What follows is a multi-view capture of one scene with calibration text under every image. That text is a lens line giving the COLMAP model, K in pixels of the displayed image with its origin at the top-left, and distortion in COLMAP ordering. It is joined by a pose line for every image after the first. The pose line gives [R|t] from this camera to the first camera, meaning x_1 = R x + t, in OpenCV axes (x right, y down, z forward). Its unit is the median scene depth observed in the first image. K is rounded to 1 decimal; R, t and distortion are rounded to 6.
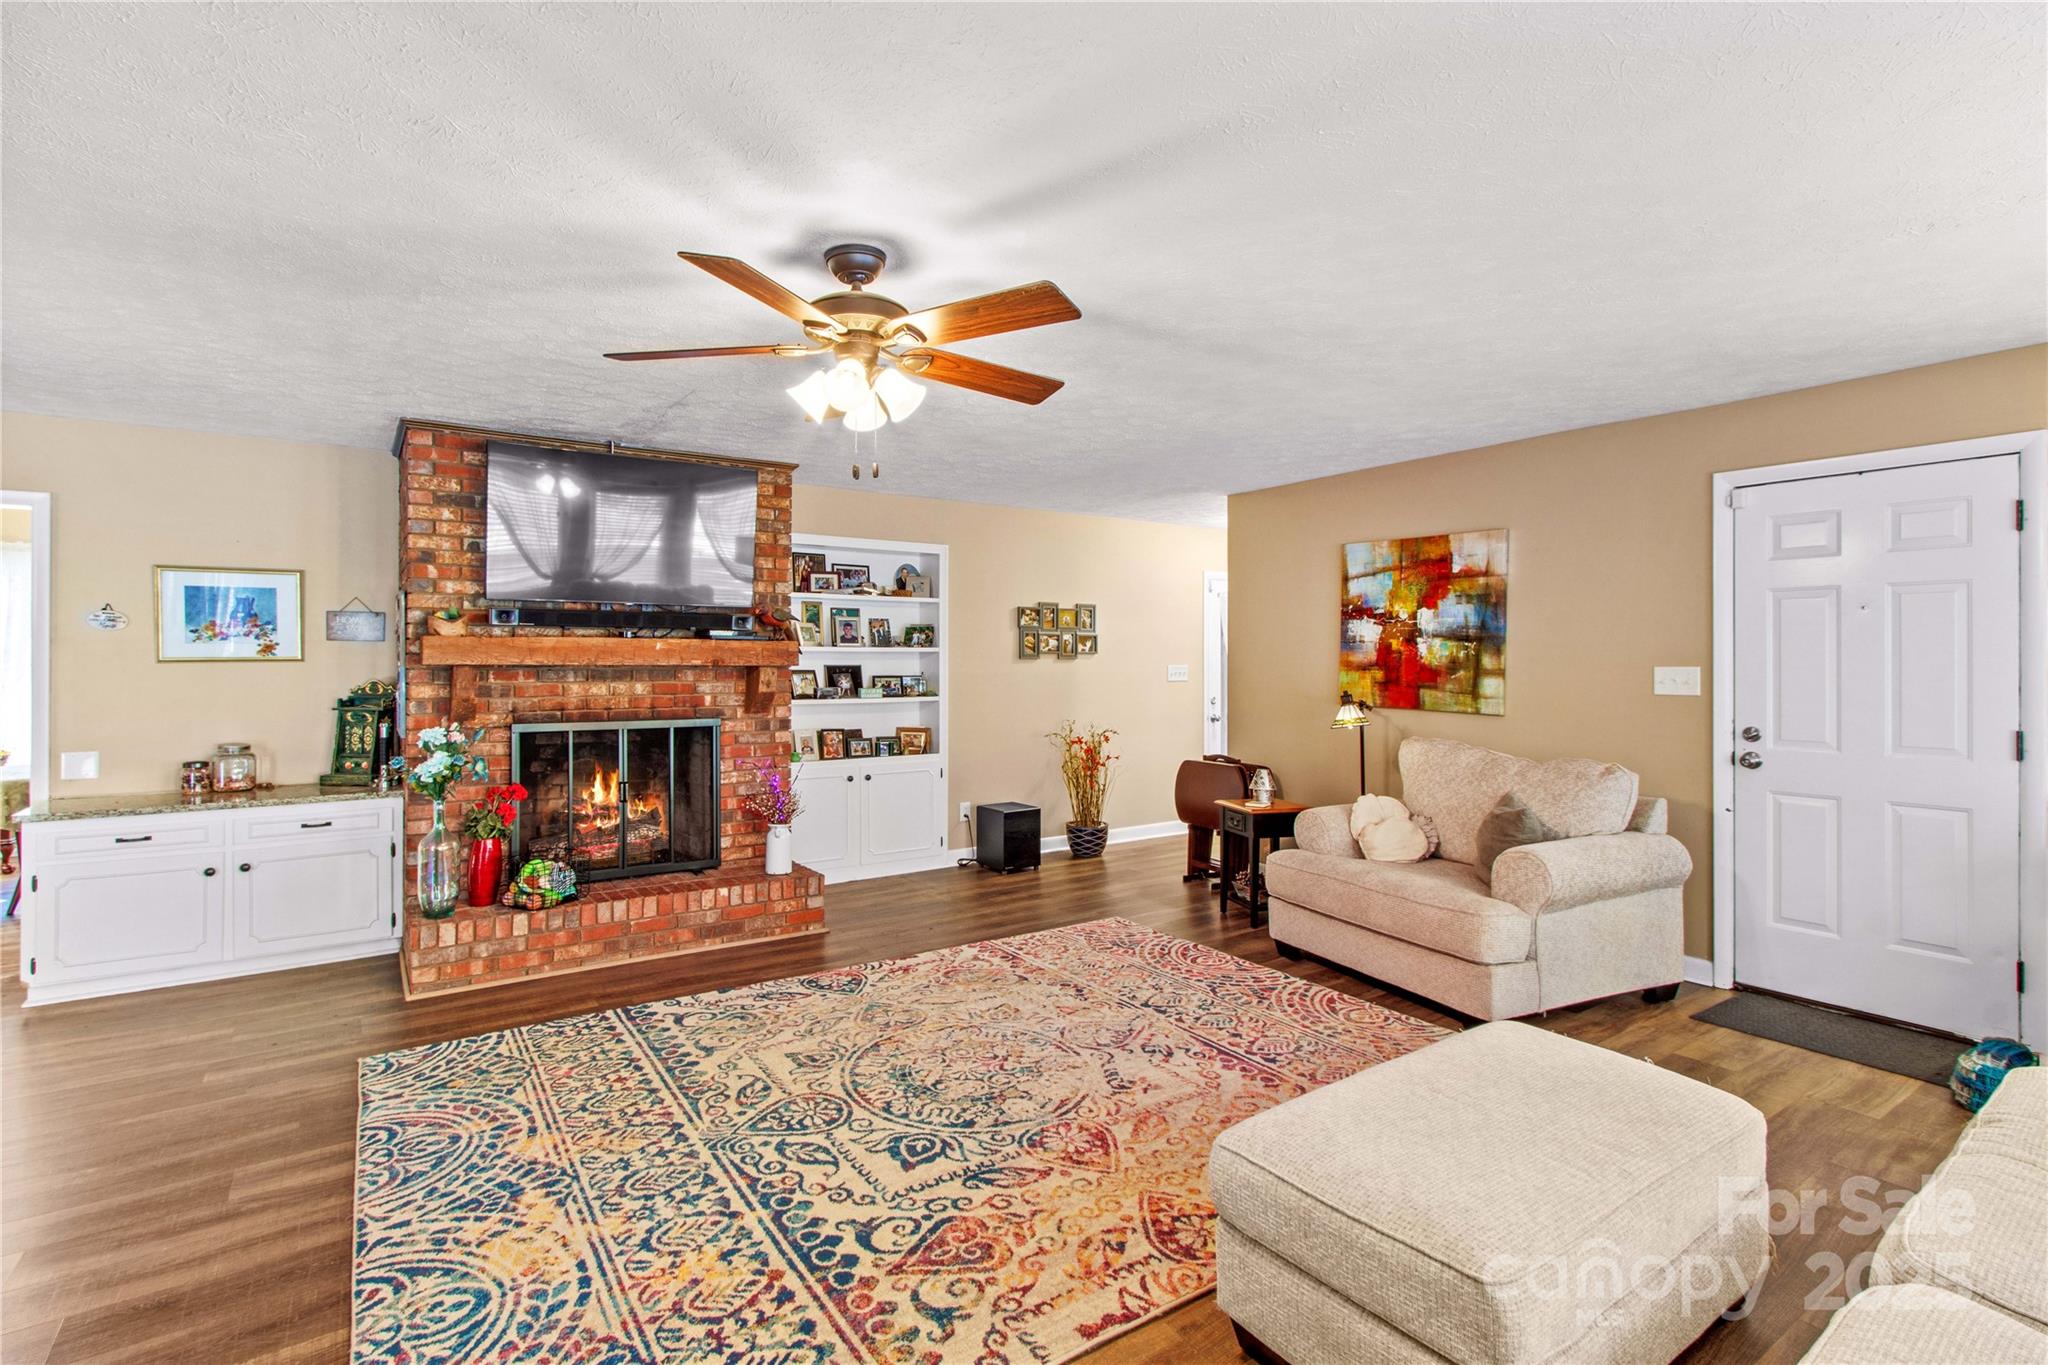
lens RADIAL K [[956.4, 0, 984.0], [0, 956.4, 654.4], [0, 0, 1]] dist [0.008717, 0.000015]
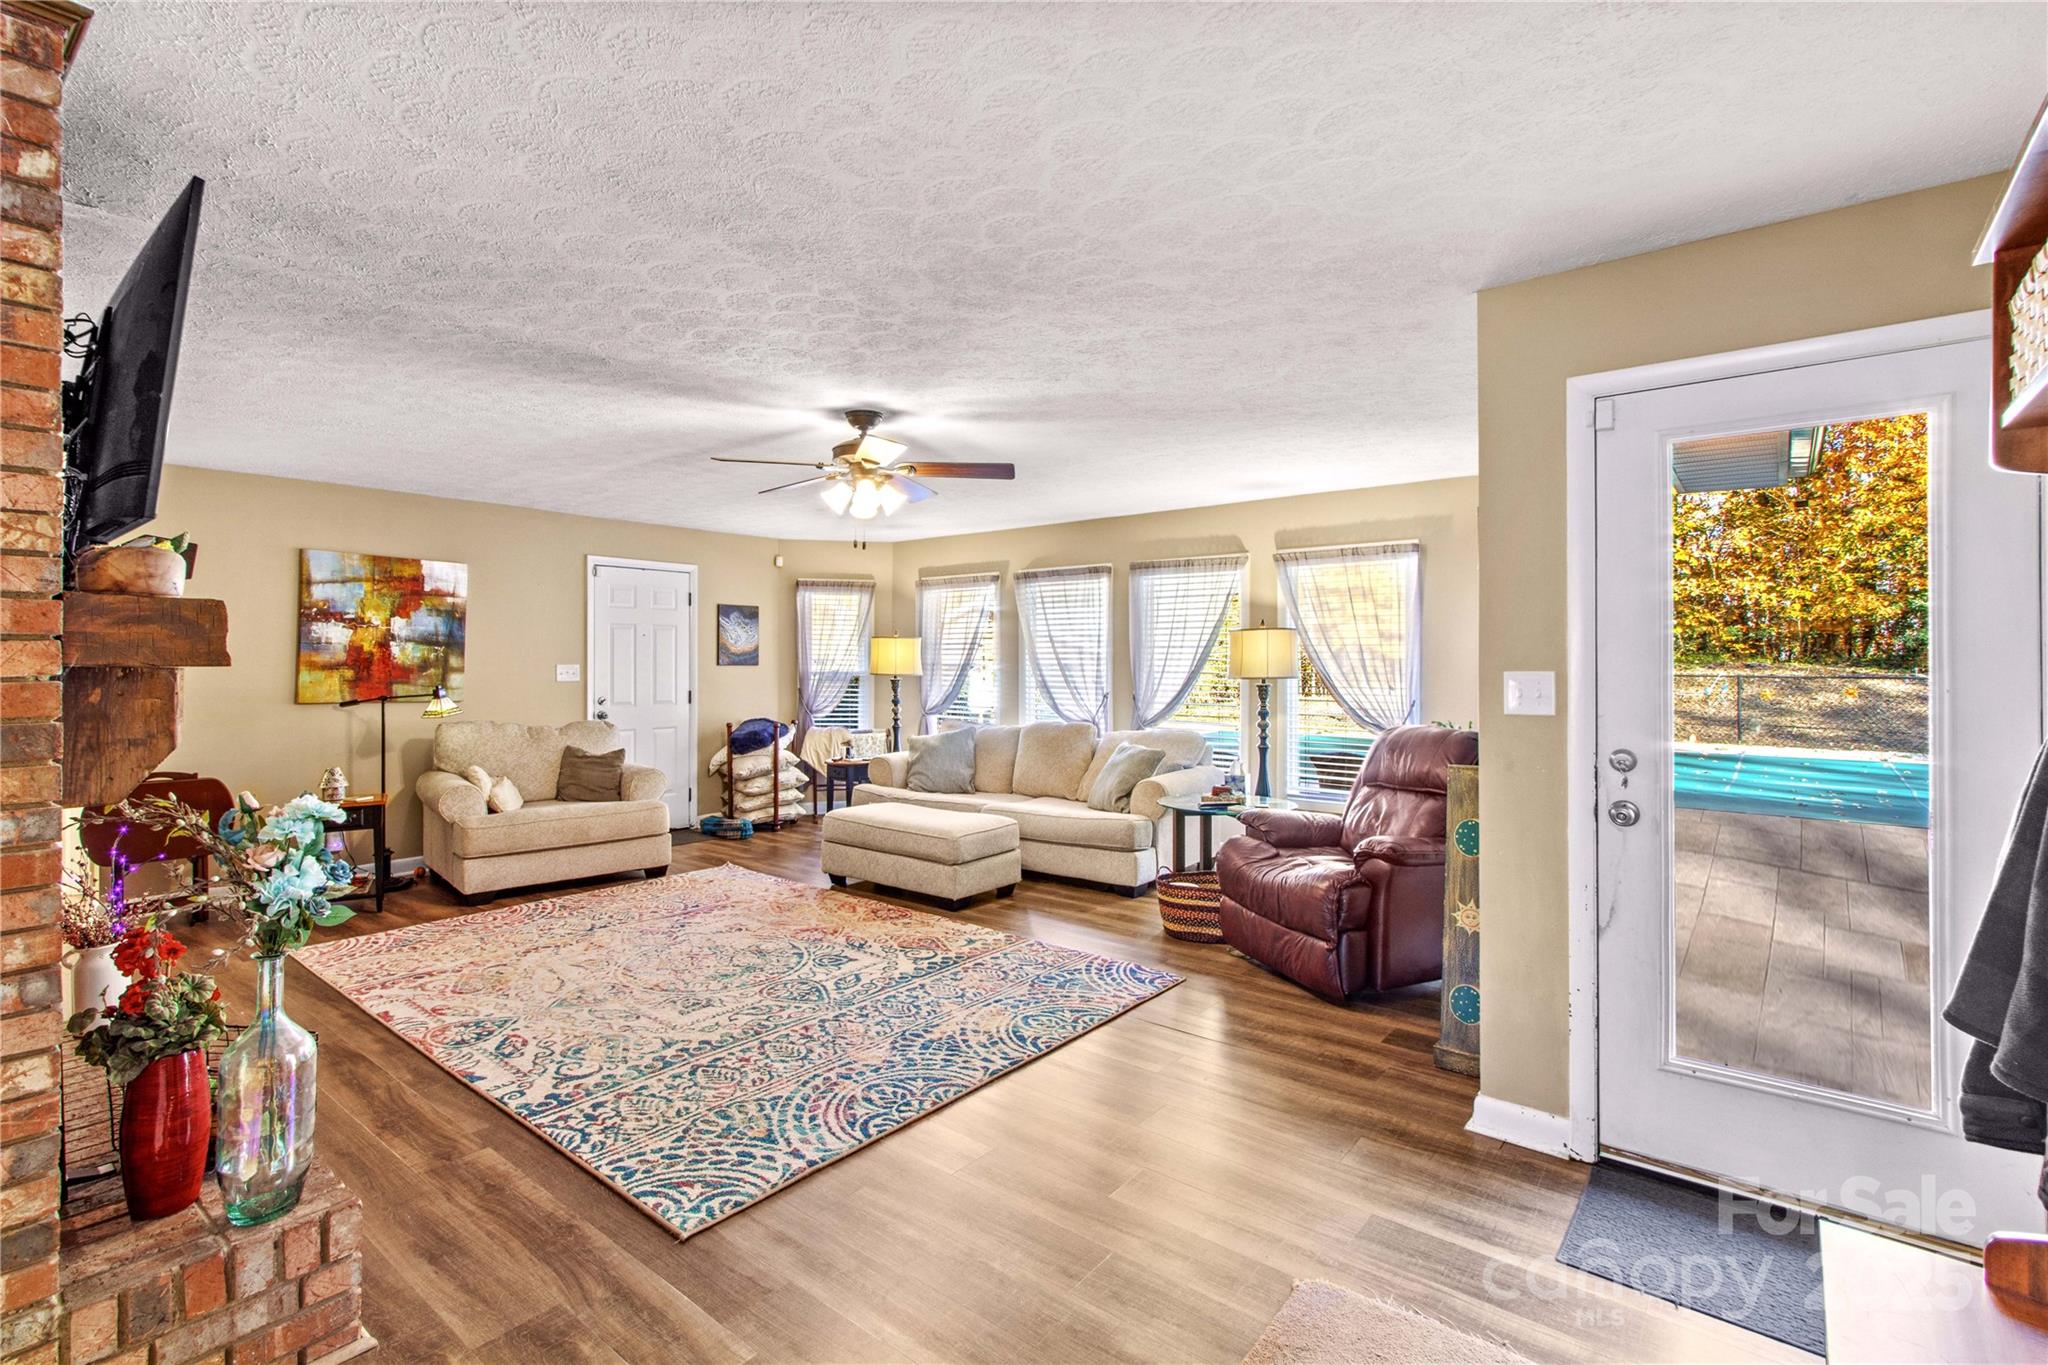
lens RADIAL K [[927.4, 0, 971.9], [0, 927.4, 659.3], [0, 0, 1]] dist [0.017984, 0.000083]
pose [[-0.272477, 0.004521, 0.962152, -1.241465], [-0.006120, 0.999961, -0.006432, 0.011039], [-0.962143, -0.007641, -0.272439, 0.907417]]
